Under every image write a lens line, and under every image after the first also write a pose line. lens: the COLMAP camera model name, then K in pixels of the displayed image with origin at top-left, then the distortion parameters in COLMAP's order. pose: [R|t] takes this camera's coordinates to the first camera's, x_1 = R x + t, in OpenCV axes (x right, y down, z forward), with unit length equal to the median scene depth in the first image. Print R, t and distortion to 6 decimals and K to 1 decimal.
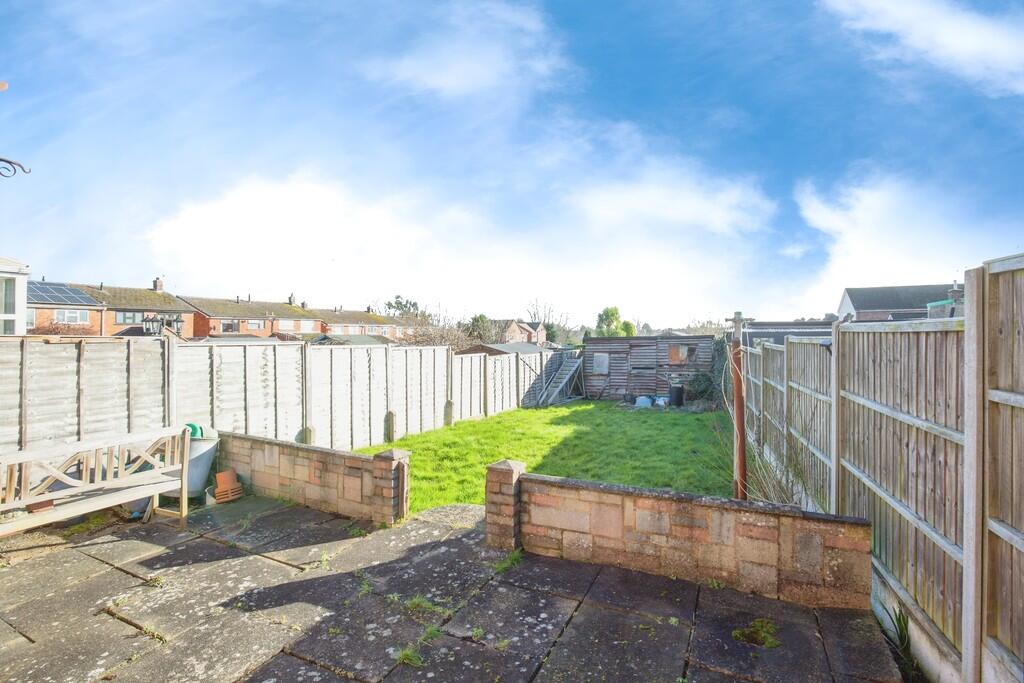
lens RADIAL K [[477.6, 0, 509.6], [0, 477.6, 322.0], [0, 0, 1]] dist [-0.019967, -0.000098]
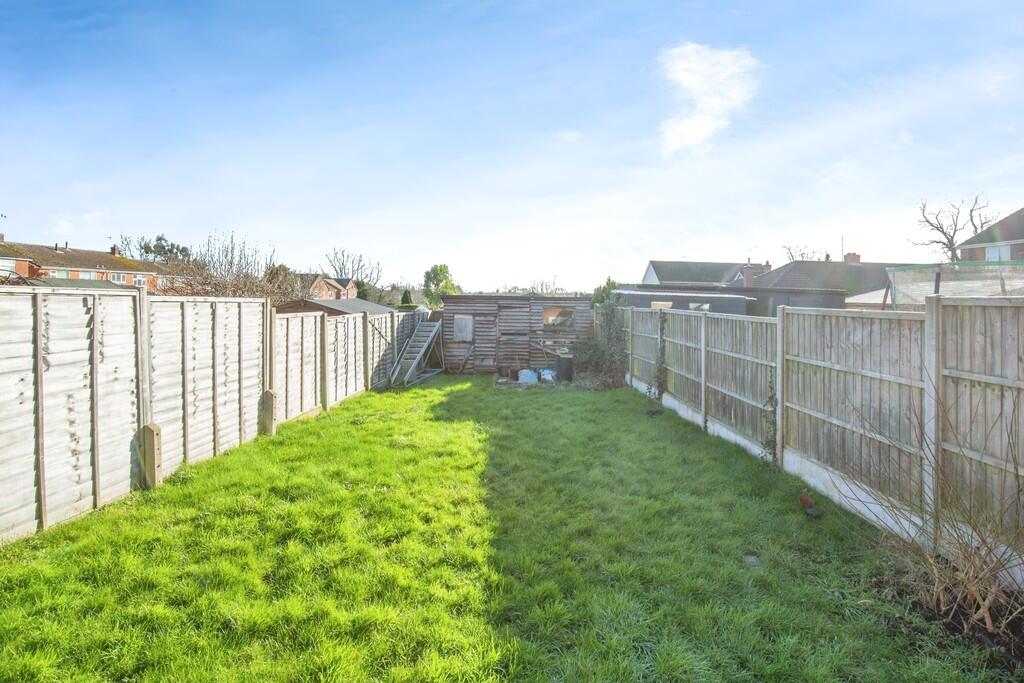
lens RADIAL K [[477.6, 0, 509.6], [0, 477.6, 322.0], [0, 0, 1]] dist [-0.019967, -0.000098]
pose [[0.917553, 0.013689, 0.397377, -0.070692], [-0.045543, 0.996448, 0.070835, 0.020500], [-0.394996, -0.083093, 0.914917, 0.290999]]
